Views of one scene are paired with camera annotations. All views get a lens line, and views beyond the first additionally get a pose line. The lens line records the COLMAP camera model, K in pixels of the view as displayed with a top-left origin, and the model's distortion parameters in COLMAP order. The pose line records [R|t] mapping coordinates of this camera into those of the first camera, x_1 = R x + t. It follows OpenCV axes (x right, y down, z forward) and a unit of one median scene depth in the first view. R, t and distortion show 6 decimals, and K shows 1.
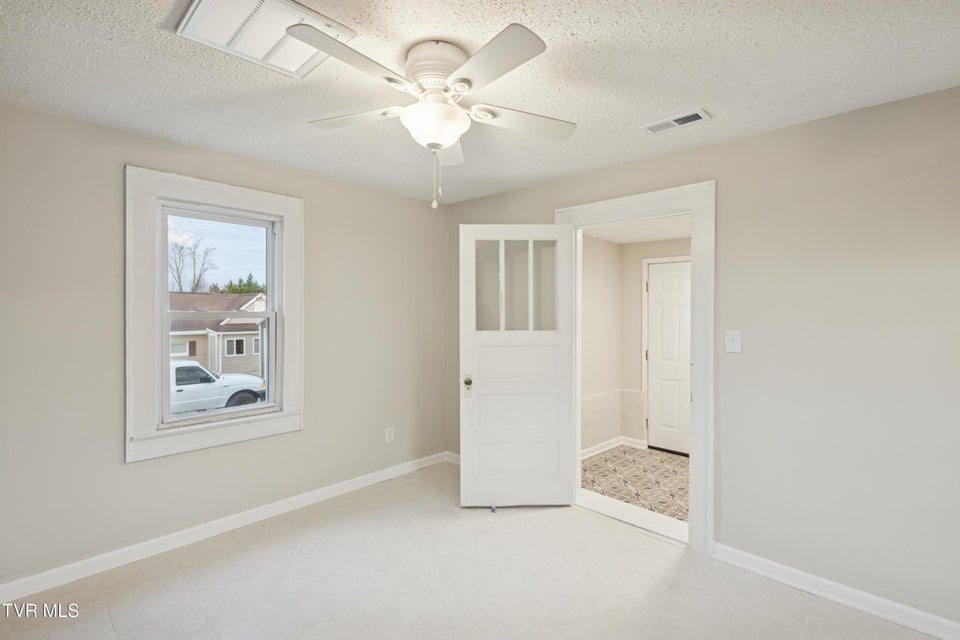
lens RADIAL K [[438.6, 0, 480.0], [0, 438.6, 321.4], [0, 0, 1]] dist [0.001464, 0.000513]
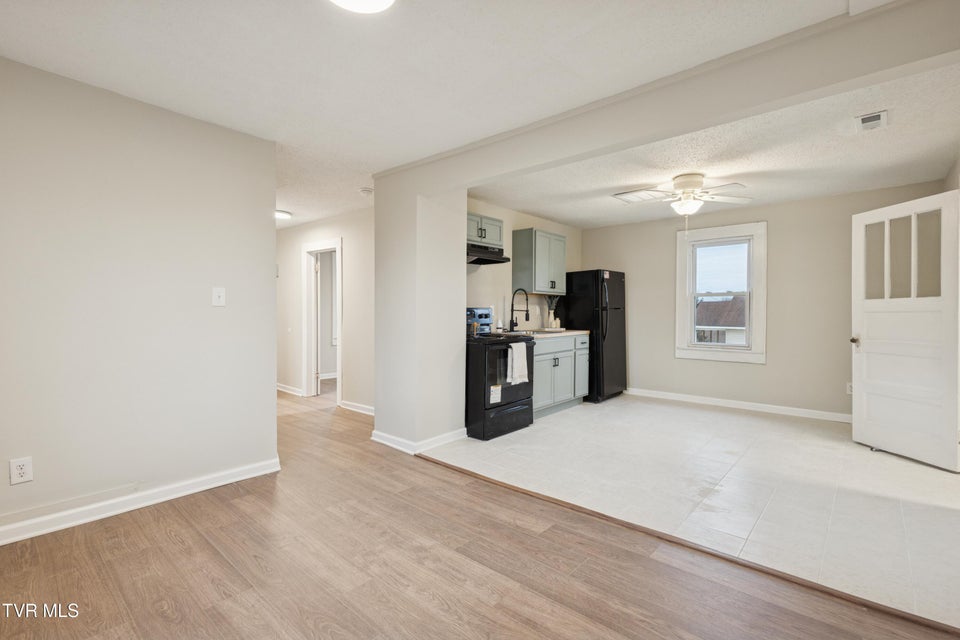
lens RADIAL K [[438.6, 0, 483.3], [0, 438.6, 314.3], [0, 0, 1]] dist [0.001464, 0.000513]
pose [[0.040562, 0.004954, -0.999165, 1.161982], [-0.003733, 0.999981, 0.004806, 0.060841], [0.999170, 0.003535, 0.040580, -0.104828]]
